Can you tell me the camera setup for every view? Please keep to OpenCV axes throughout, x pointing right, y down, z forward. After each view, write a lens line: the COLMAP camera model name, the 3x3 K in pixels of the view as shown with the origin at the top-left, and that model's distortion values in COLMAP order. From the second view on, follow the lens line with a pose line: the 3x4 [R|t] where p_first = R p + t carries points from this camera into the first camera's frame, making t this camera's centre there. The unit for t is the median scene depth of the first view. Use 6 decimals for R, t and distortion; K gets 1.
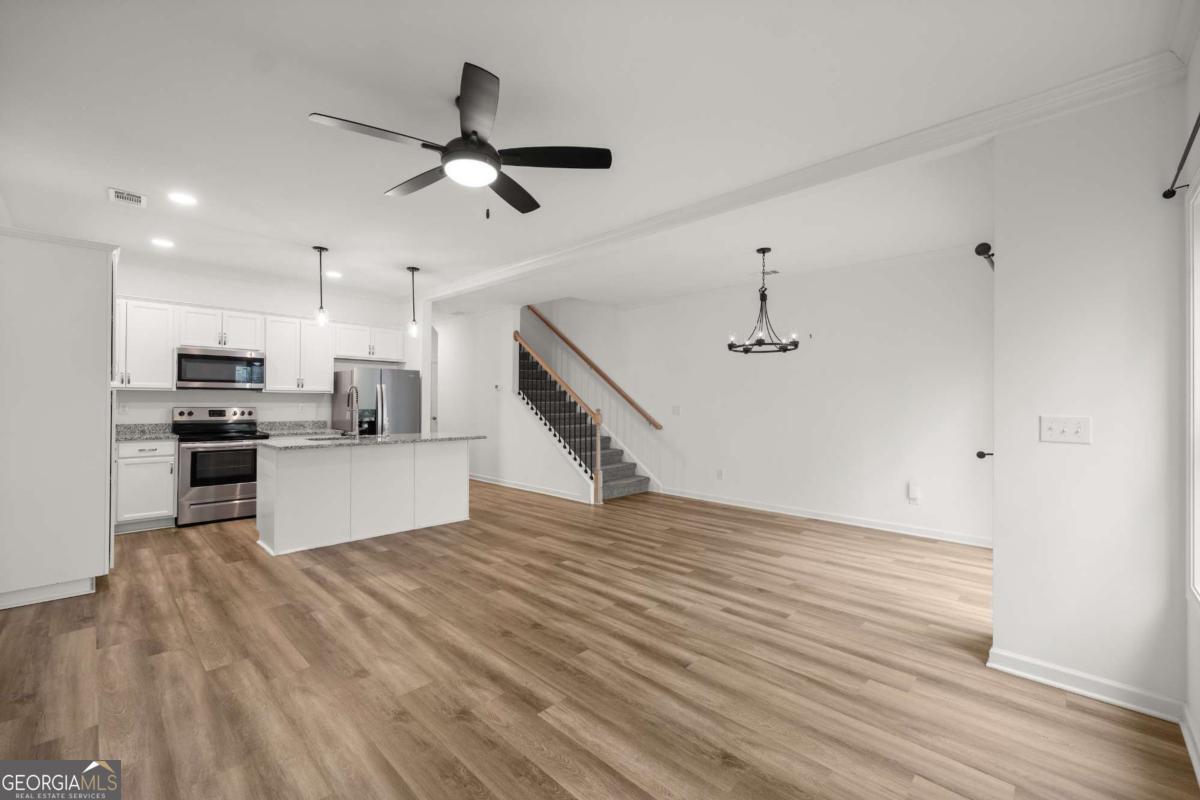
lens RADIAL K [[492.4, 0, 600.0], [0, 492.4, 400.0], [0, 0, 1]] dist [0.002993, -0.000339]
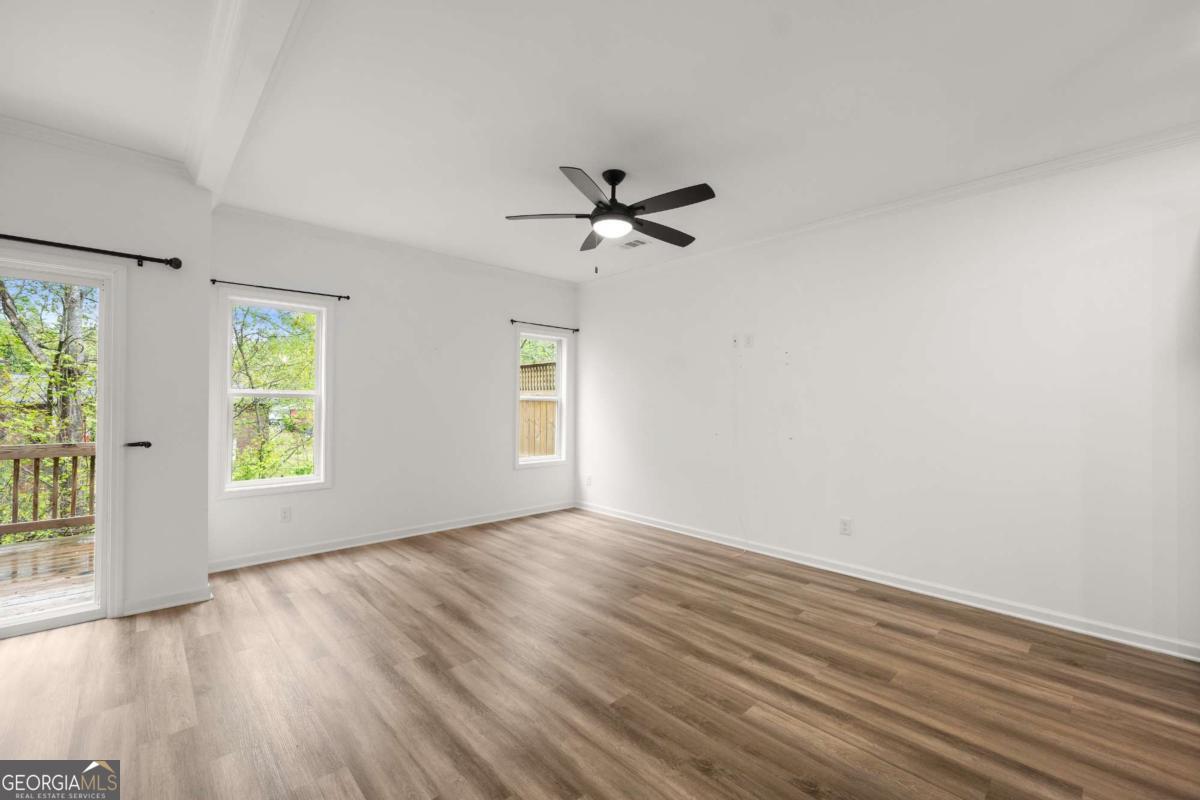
lens RADIAL K [[492.4, 0, 600.0], [0, 492.4, 400.0], [0, 0, 1]] dist [0.002993, -0.000339]
pose [[-0.998847, -0.017223, 0.044807, -0.184577], [-0.017745, 0.999779, -0.011281, 0.005417], [-0.044603, -0.012063, -0.998932, 1.440841]]
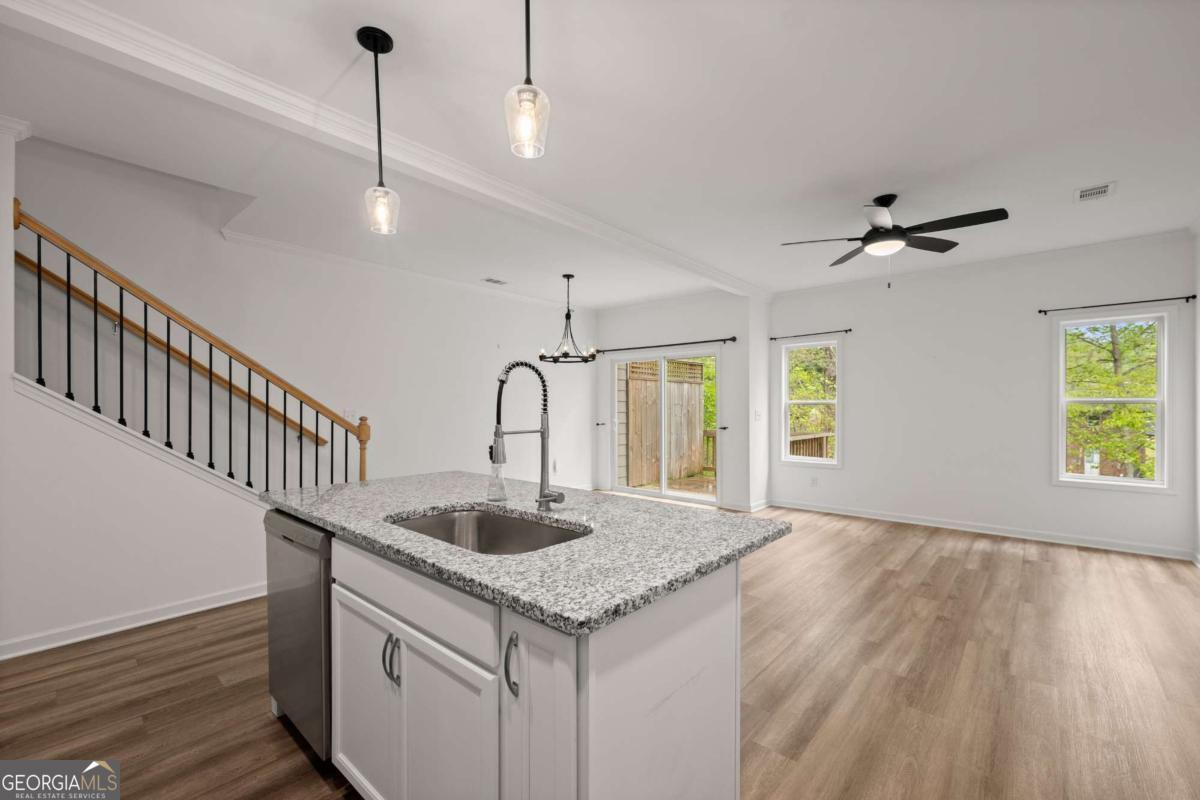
lens RADIAL K [[499.3, 0, 601.5], [0, 499.3, 409.4], [0, 0, 1]] dist [0.000662, -0.000107]
pose [[-0.045981, -0.012451, 0.998865, -1.057774], [-0.004504, 0.999915, 0.012257, -0.001144], [-0.998932, -0.003935, -0.046033, 1.187004]]
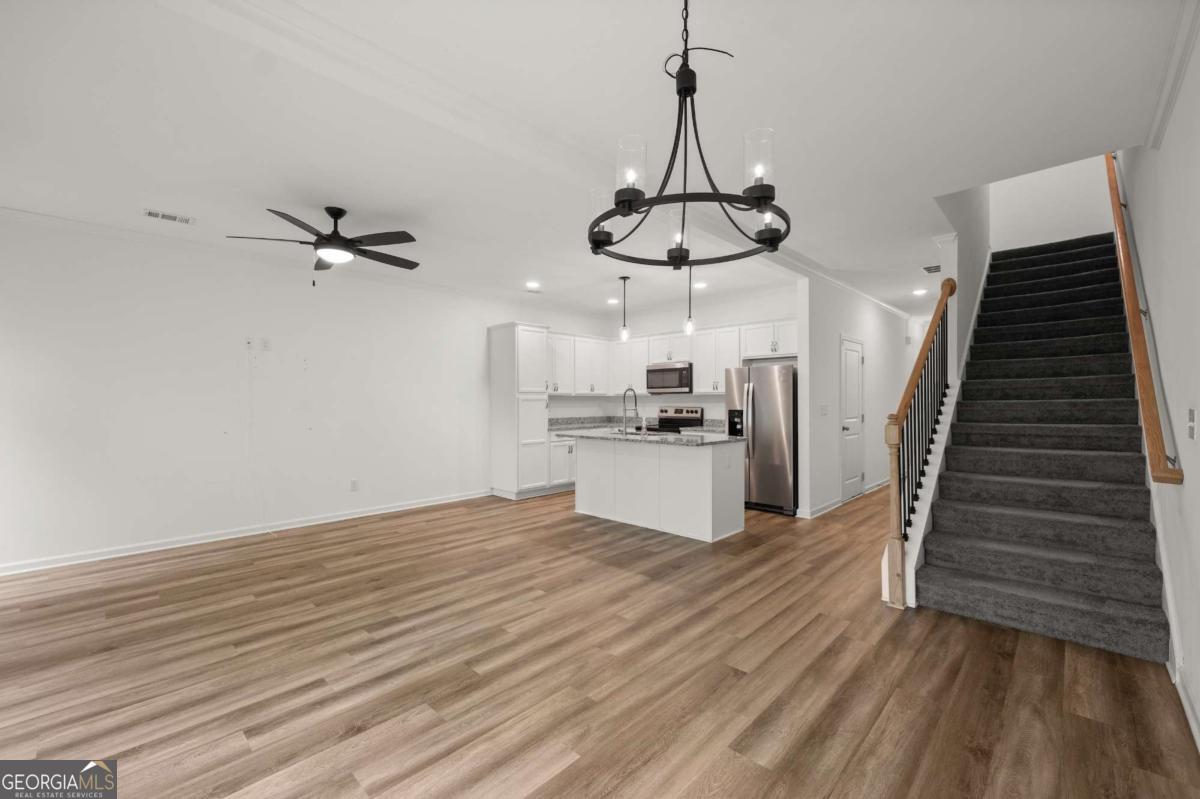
lens RADIAL K [[492.4, 0, 600.0], [0, 492.4, 399.5], [0, 0, 1]] dist [0.002993, -0.000339]
pose [[0.003866, -0.009531, -0.999947, 0.805664], [0.008212, 0.999921, -0.009499, 0.008507], [0.999959, -0.008175, 0.003944, 1.142246]]
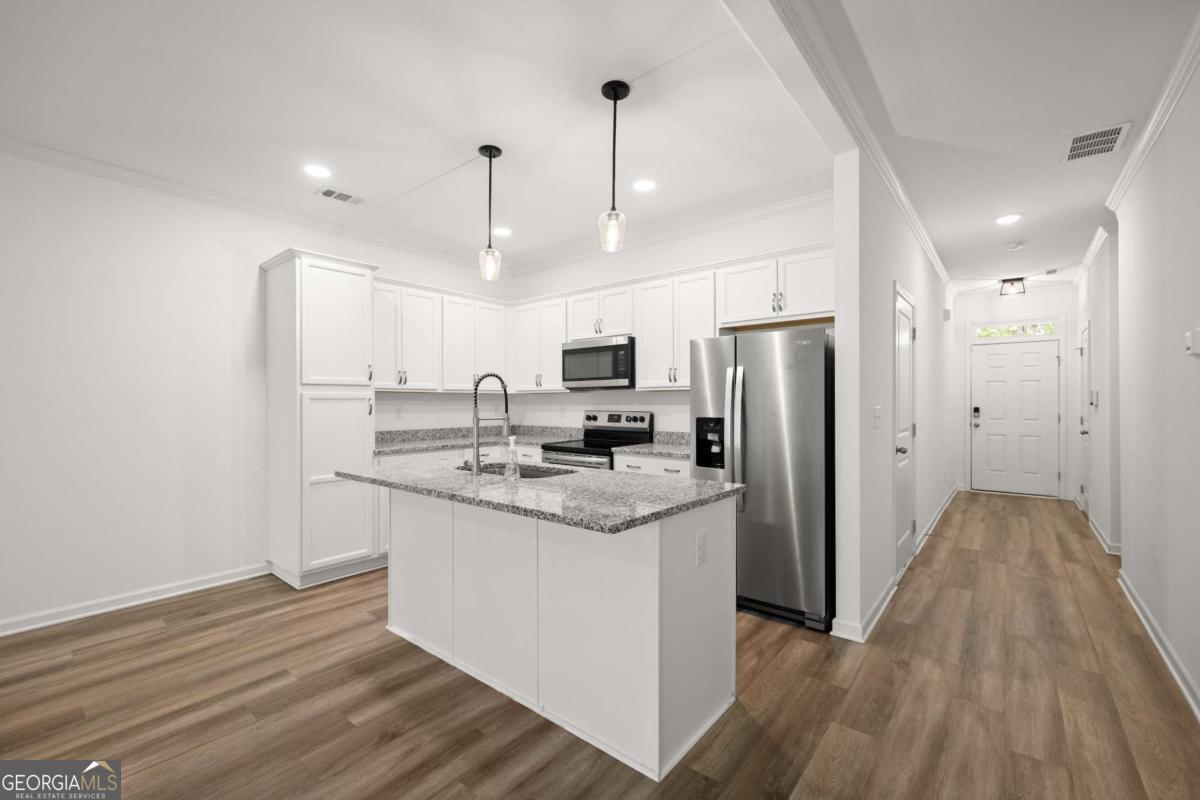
lens RADIAL K [[502.6, 0, 600.0], [0, 502.6, 400.0], [0, 0, 1]] dist [0.003165, 0.000189]
pose [[0.081566, -0.010807, -0.996609, 0.071346], [0.008265, 0.999914, -0.010166, 0.007083], [0.996634, -0.007408, 0.081648, 1.326208]]
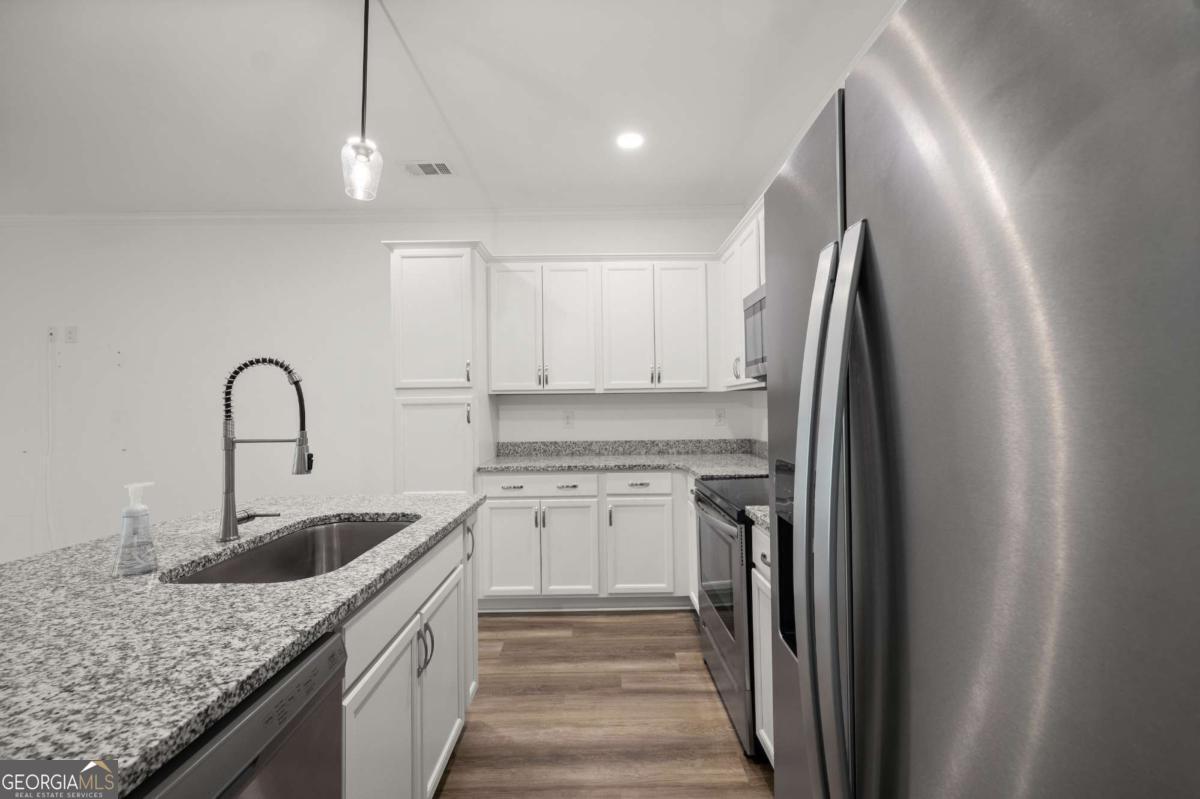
lens RADIAL K [[492.4, 0, 600.0], [0, 492.4, 399.5], [0, 0, 1]] dist [0.002993, -0.000339]
pose [[-0.713056, -0.007819, -0.701064, -0.538304], [0.010751, 0.999698, -0.022085, 0.004304], [0.701025, -0.023285, -0.712757, 1.671151]]
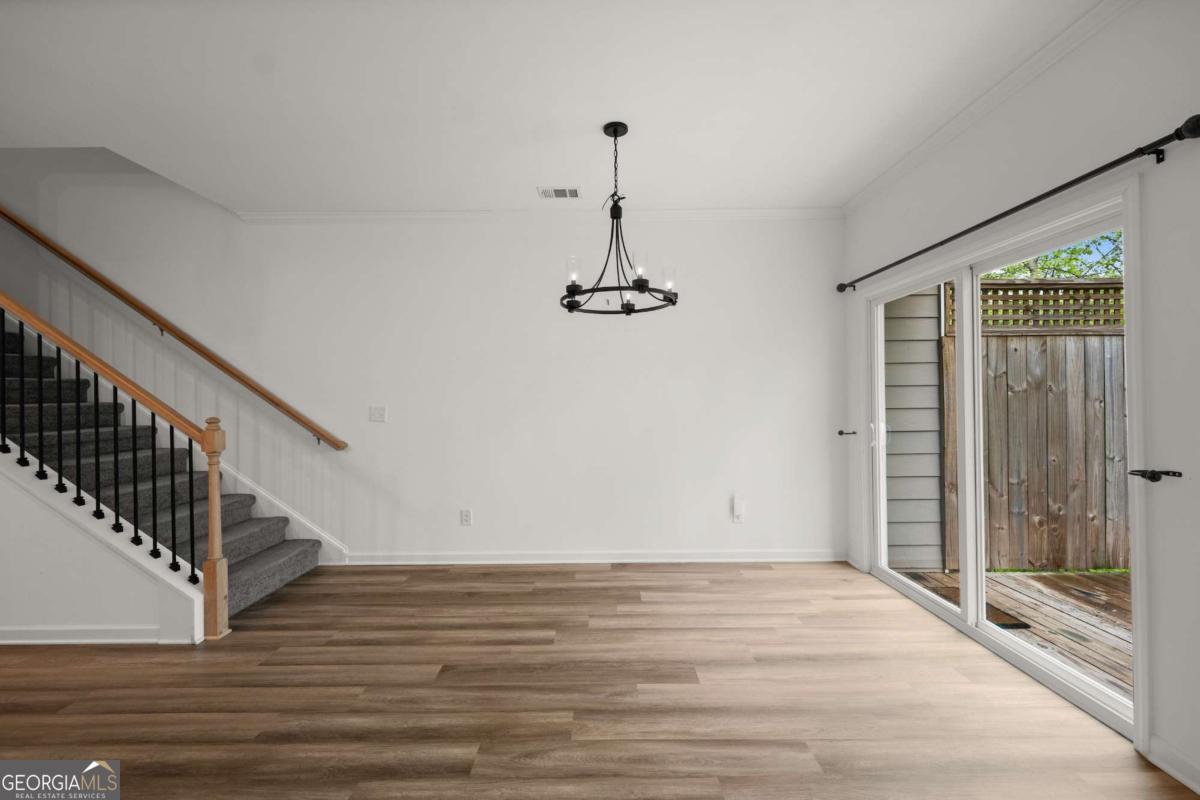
lens RADIAL K [[492.4, 0, 600.0], [0, 492.4, 400.0], [0, 0, 1]] dist [0.002993, -0.000339]
pose [[0.720662, -0.013850, 0.693148, -0.095717], [0.011327, 0.999902, 0.008203, 0.004013], [-0.693194, 0.001940, 0.720748, 0.734607]]
